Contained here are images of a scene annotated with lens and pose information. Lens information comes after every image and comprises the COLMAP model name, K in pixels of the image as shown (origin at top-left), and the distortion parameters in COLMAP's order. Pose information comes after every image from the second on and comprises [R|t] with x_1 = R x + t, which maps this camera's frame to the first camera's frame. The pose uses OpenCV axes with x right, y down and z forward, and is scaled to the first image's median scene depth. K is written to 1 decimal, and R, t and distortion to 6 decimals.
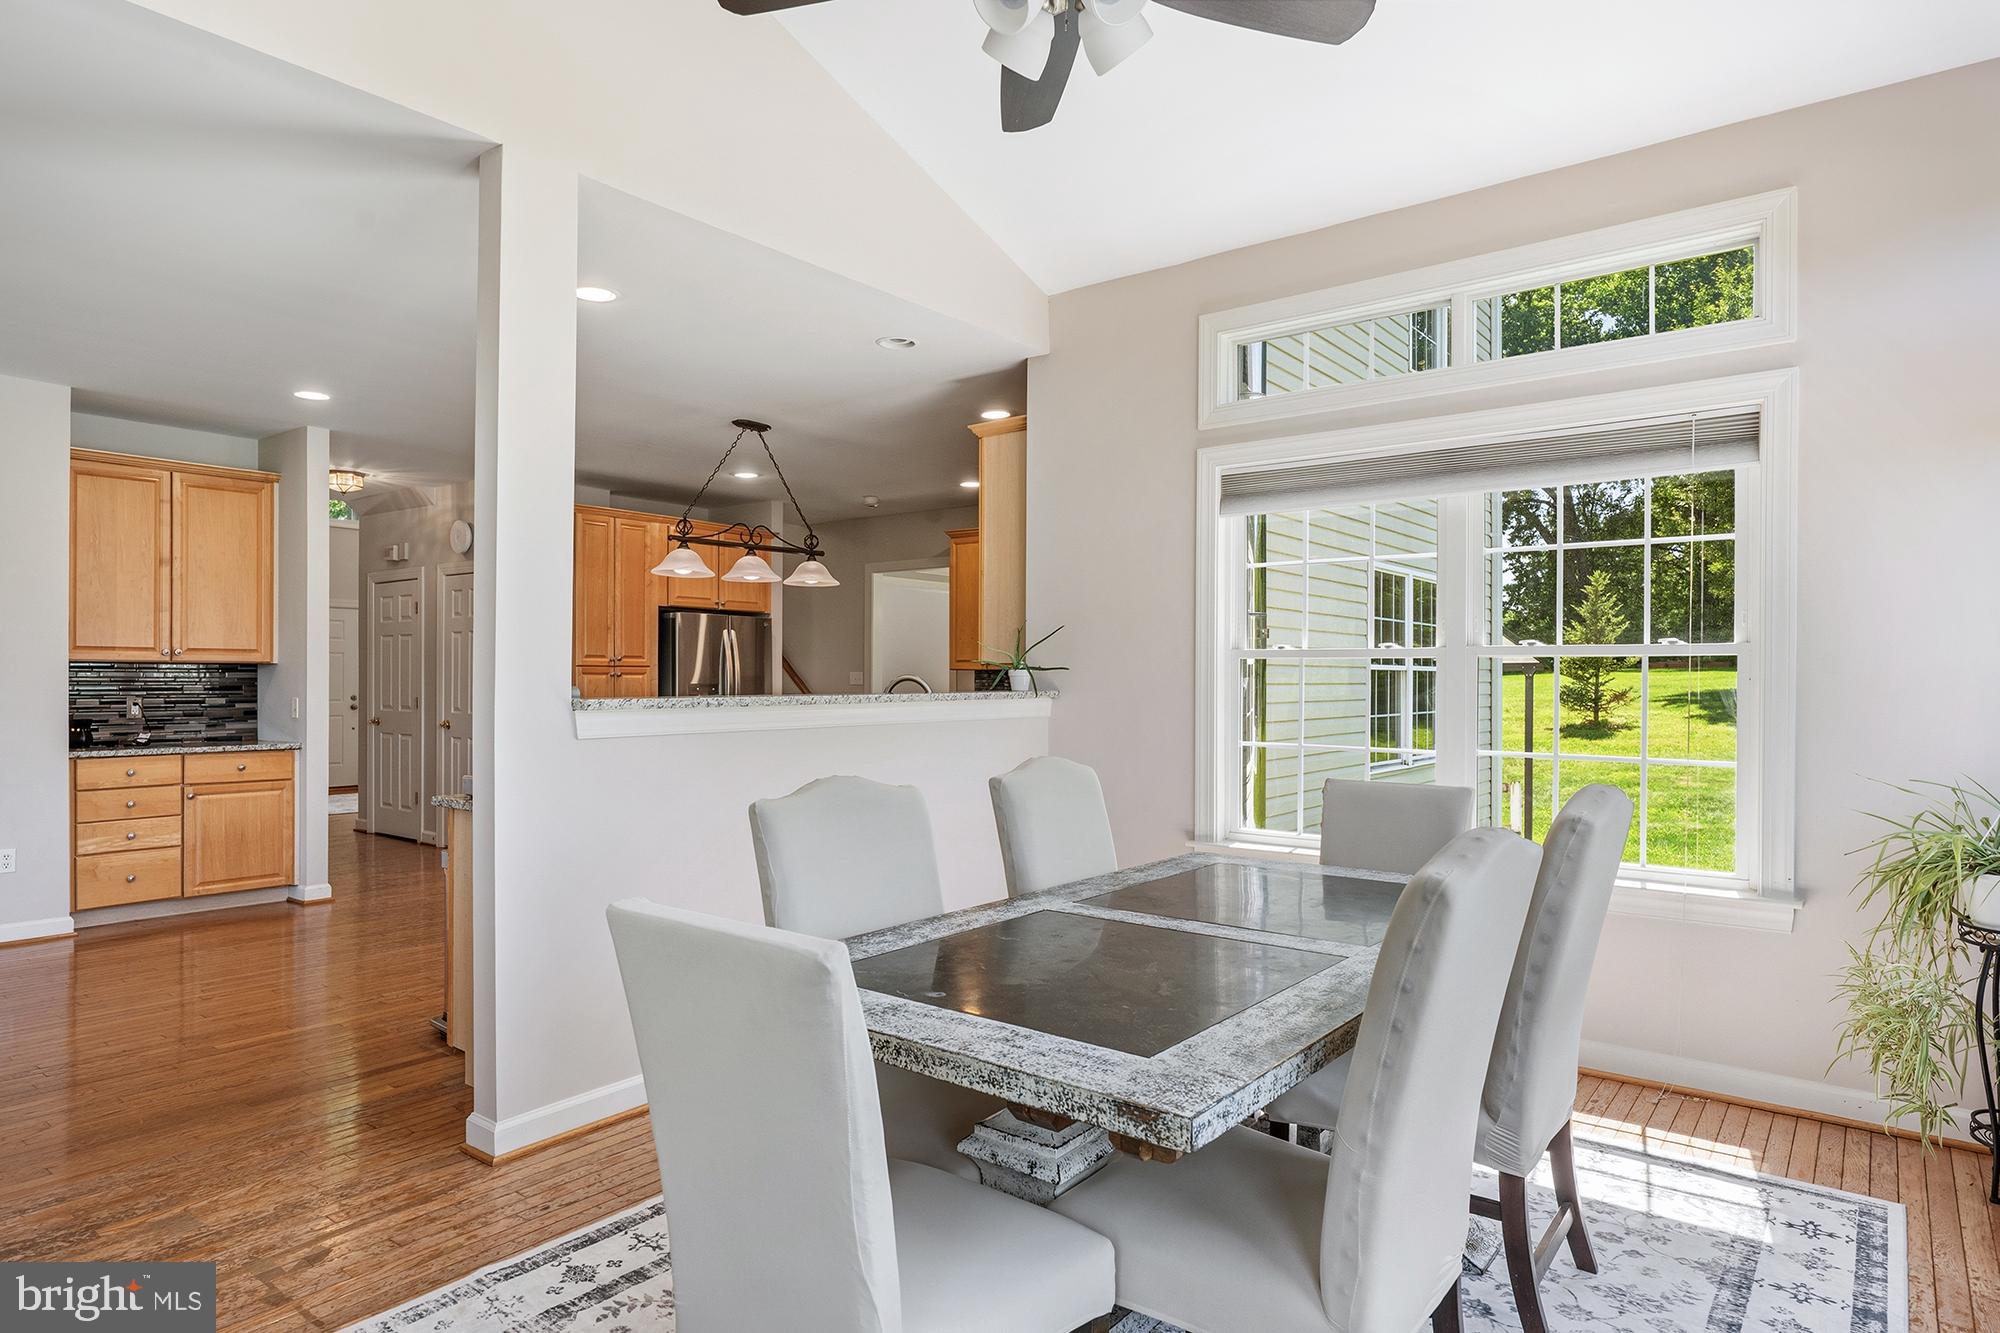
lens RADIAL K [[1133.3, 0, 1001.7], [0, 1133.3, 675.2], [0, 0, 1]] dist [0.000508, 0.000262]
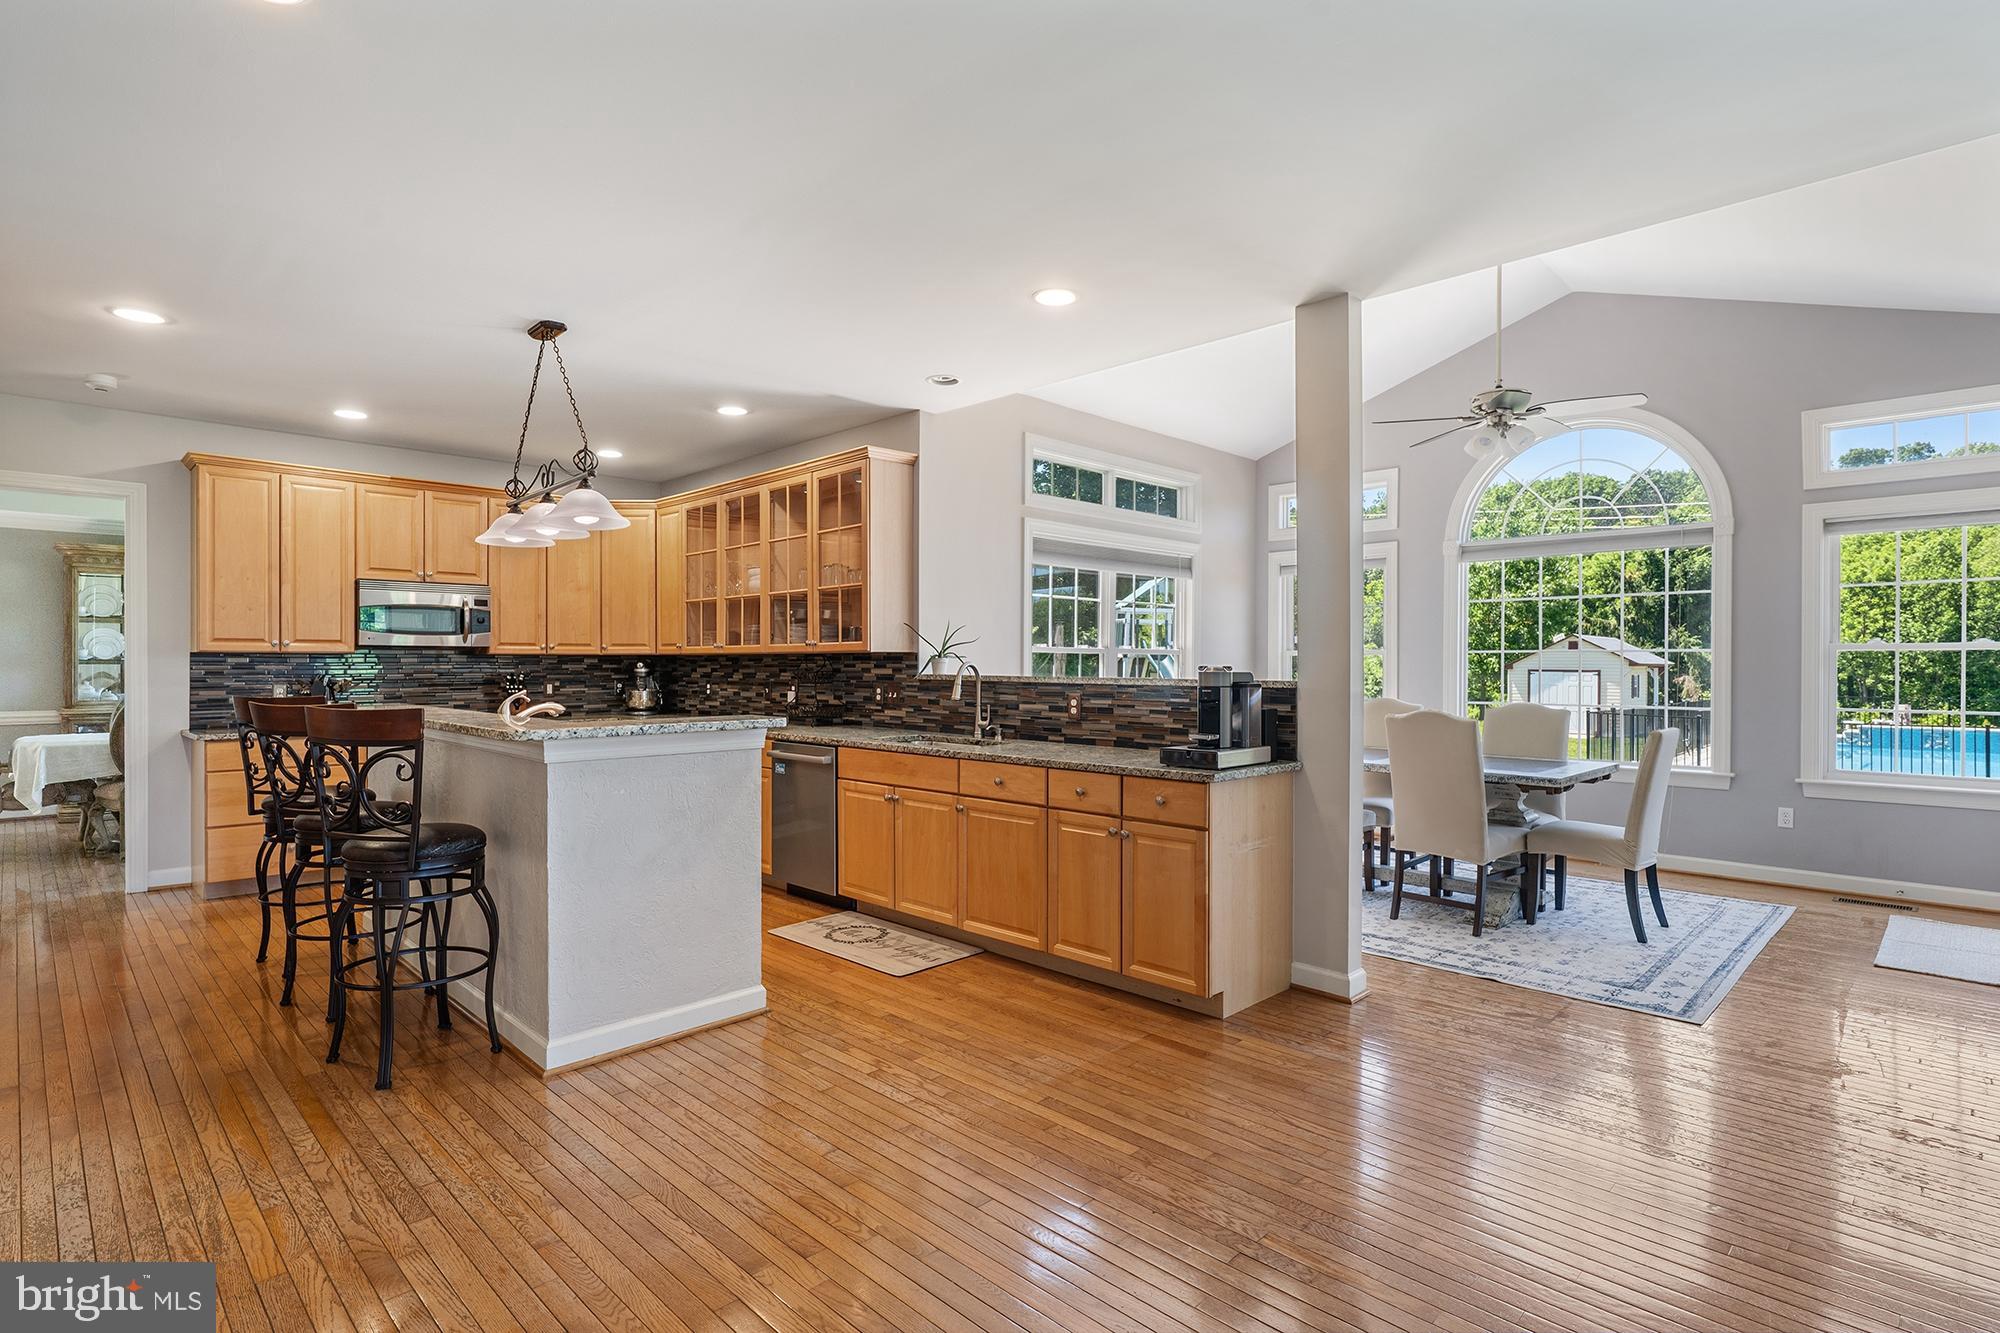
lens RADIAL K [[979.5, 0, 998.3], [0, 979.5, 665.1], [0, 0, 1]] dist [0.000529, 0.000369]
pose [[0.123584, -0.003090, 0.992329, -1.316465], [-0.006984, 0.999968, 0.003984, -0.001593], [-0.992310, -0.007423, 0.123558, 0.979296]]
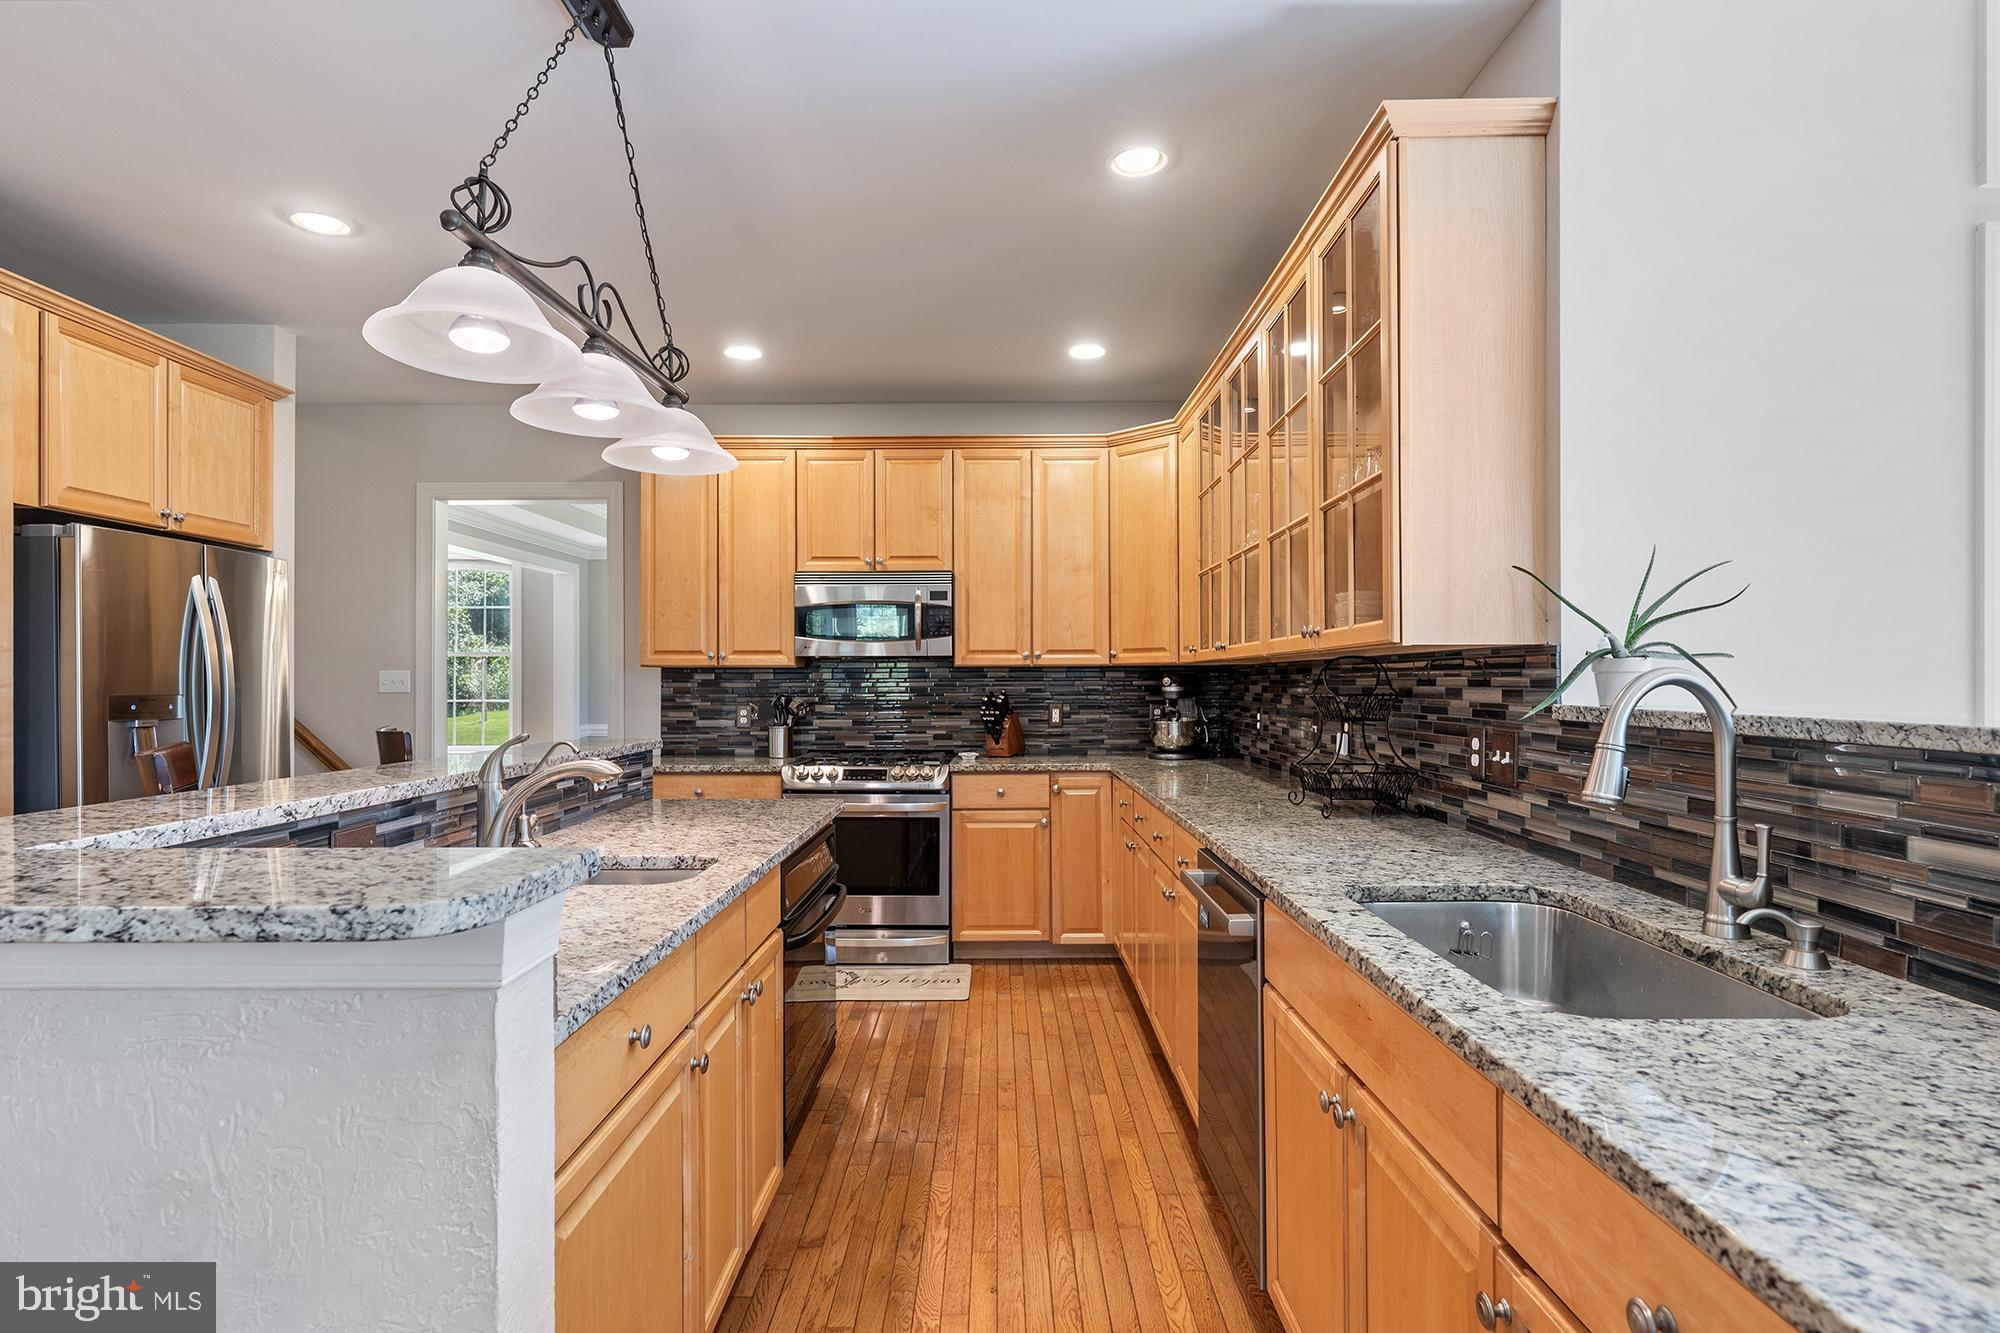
lens RADIAL K [[1015.0, 0, 993.9], [0, 1015.0, 678.3], [0, 0, 1]] dist [0.001245, -0.000502]
pose [[0.792004, -0.002571, 0.610510, -0.519669], [0.000024, 0.999991, 0.004181, 0.001783], [-0.610515, -0.003297, 0.791998, 1.027993]]
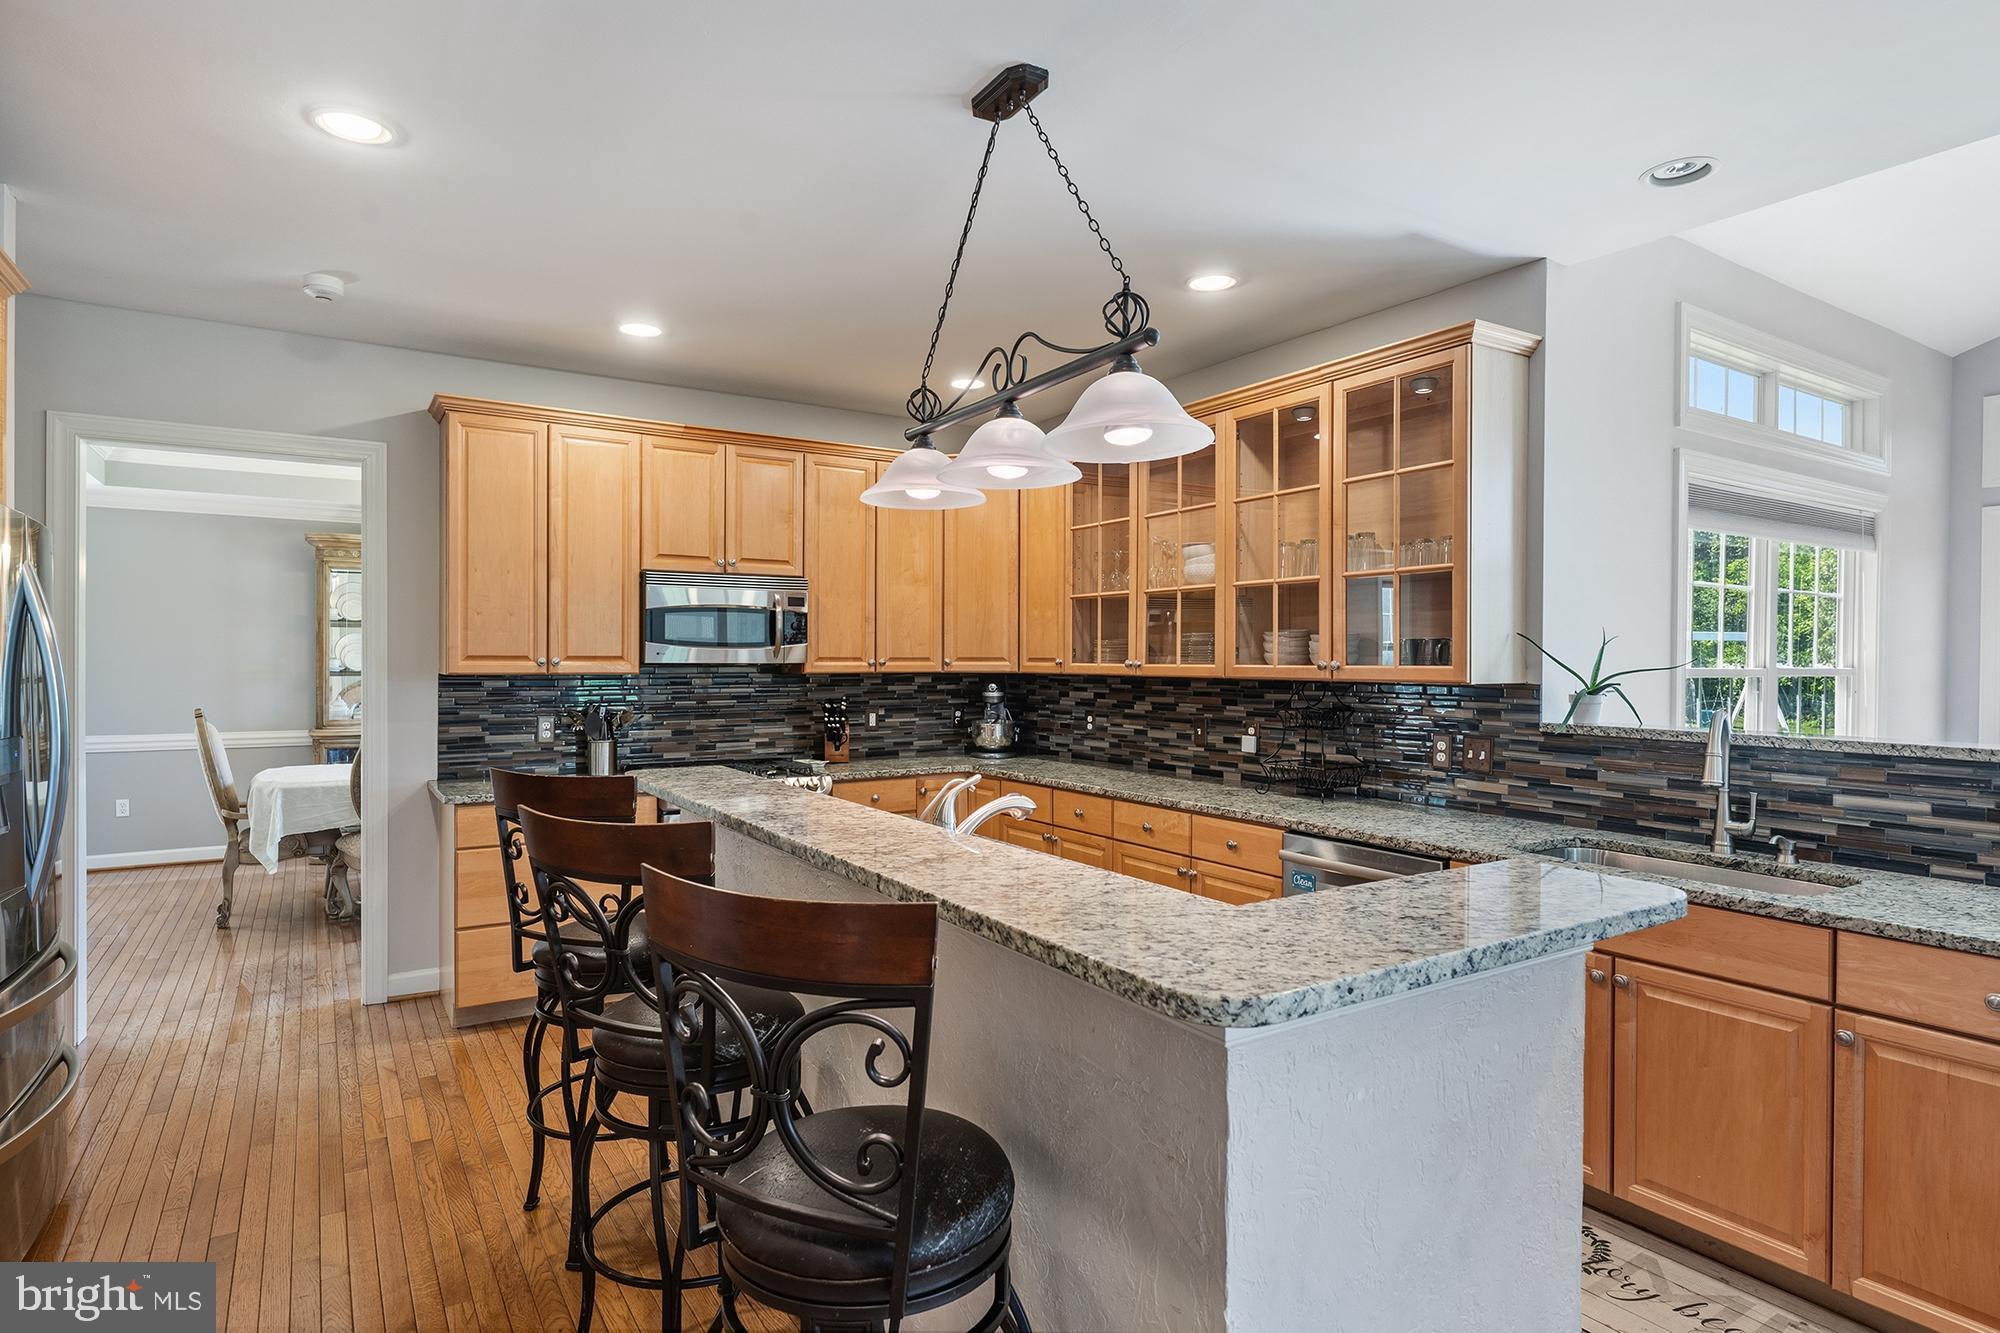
lens RADIAL K [[1067.3, 0, 1001.1], [0, 1067.3, 662.7], [0, 0, 1]] dist [0.001008, 0.000195]
pose [[0.332673, -0.004270, 0.943032, -0.922159], [-0.009866, 0.999919, 0.008008, -0.032387], [-0.942991, -0.011968, 0.332604, 1.376977]]
